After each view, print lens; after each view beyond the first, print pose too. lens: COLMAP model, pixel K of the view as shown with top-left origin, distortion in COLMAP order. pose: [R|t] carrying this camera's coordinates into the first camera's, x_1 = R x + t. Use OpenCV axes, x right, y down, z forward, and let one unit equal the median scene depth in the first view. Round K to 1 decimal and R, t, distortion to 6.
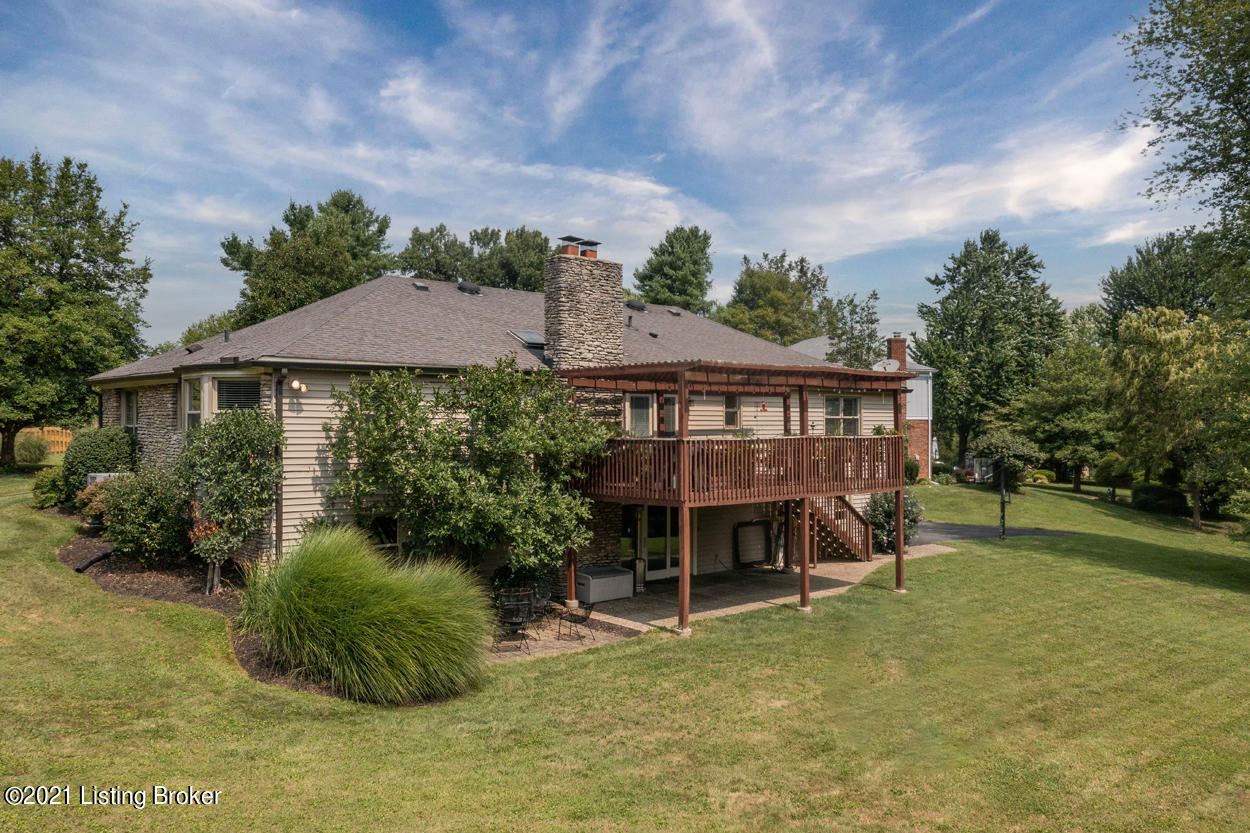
lens RADIAL K [[994.9, 0, 576.2], [0, 994.9, 454.8], [0, 0, 1]] dist [0.090520, 0.003097]
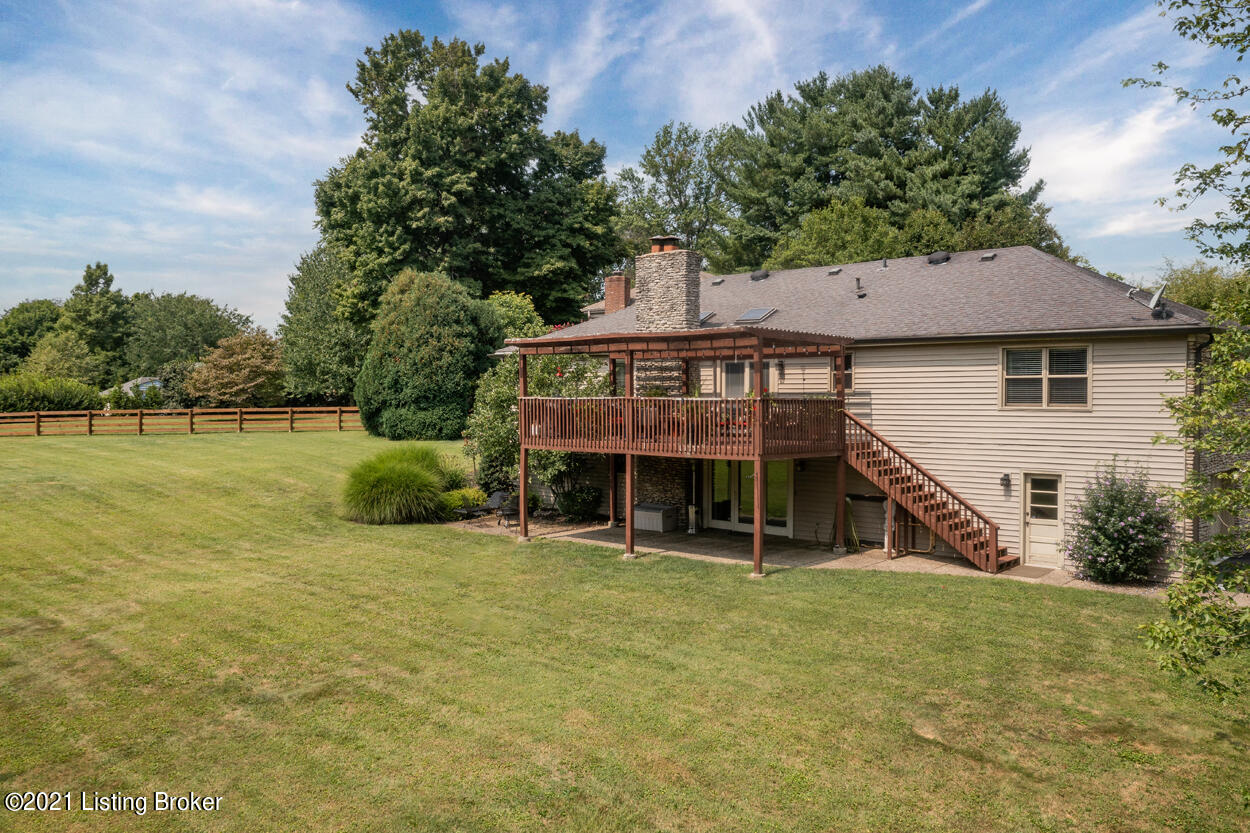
lens RADIAL K [[979.2, 0, 625.0], [0, 979.2, 416.5], [0, 0, 1]] dist [0.010885, 0.018801]
pose [[0.139183, 0.021480, -0.990034, 1.109801], [-0.030986, 0.999370, 0.017327, -0.013795], [0.989782, 0.028266, 0.139761, 0.726185]]
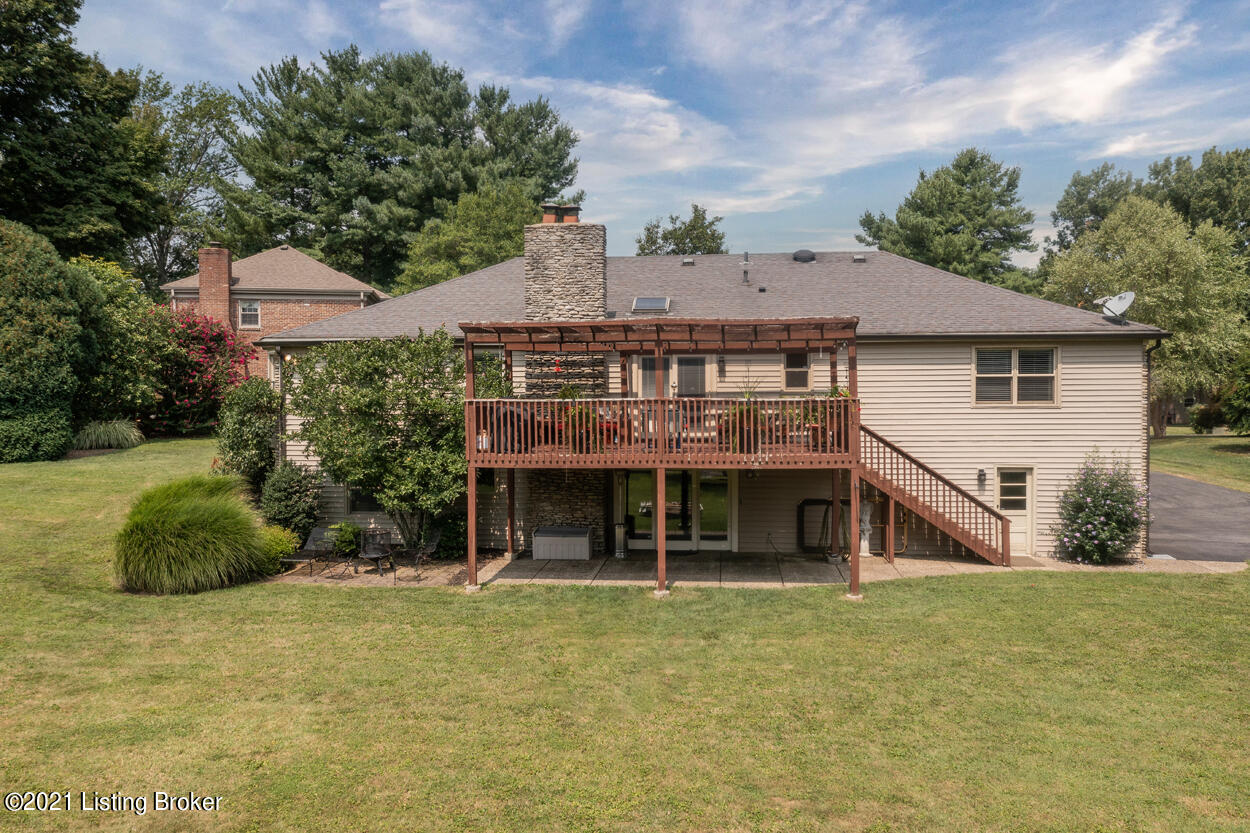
lens RADIAL K [[979.2, 0, 625.0], [0, 979.2, 416.5], [0, 0, 1]] dist [0.010885, 0.018801]
pose [[0.690152, 0.014428, -0.723521, 0.723882], [-0.017601, 0.999840, 0.003149, -0.003972], [0.723450, 0.010561, 0.690296, 0.323746]]
